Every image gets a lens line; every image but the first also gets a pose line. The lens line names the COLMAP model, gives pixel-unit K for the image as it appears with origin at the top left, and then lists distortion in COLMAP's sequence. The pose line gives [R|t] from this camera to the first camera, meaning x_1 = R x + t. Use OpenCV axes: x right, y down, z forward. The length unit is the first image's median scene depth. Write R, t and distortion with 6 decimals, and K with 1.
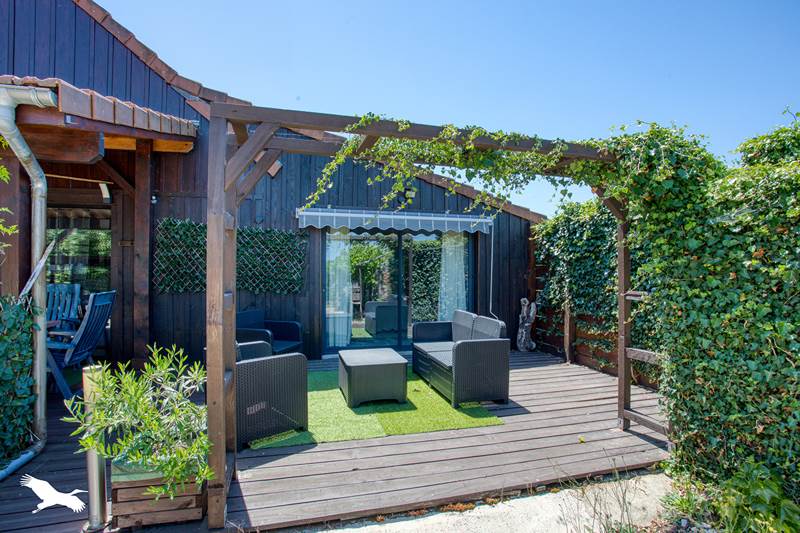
lens RADIAL K [[401.7, 0, 400.0], [0, 401.7, 266.5], [0, 0, 1]] dist [-0.074256, 0.037881]
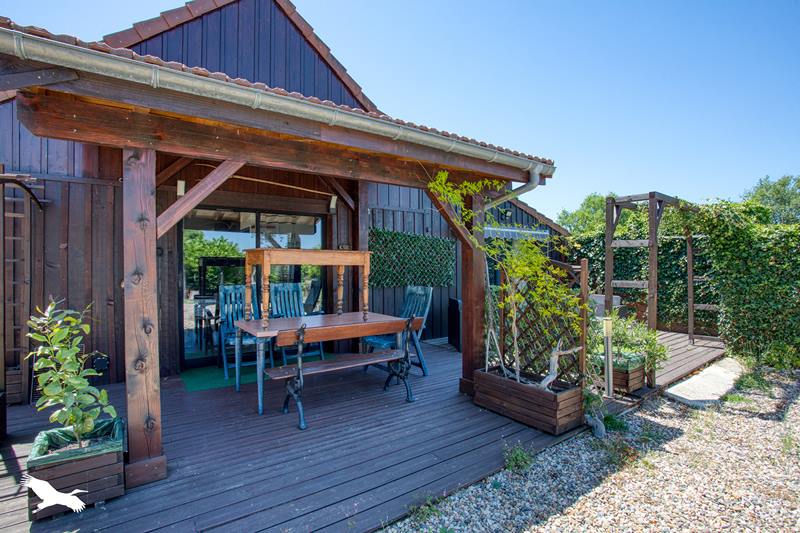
lens RADIAL K [[401.7, 0, 400.0], [0, 401.7, 266.5], [0, 0, 1]] dist [-0.074256, 0.037881]
pose [[0.929541, -0.008279, 0.368626, -2.080703], [0.004833, 0.999936, 0.010271, -0.023294], [-0.368688, -0.007766, 0.929521, -0.411077]]
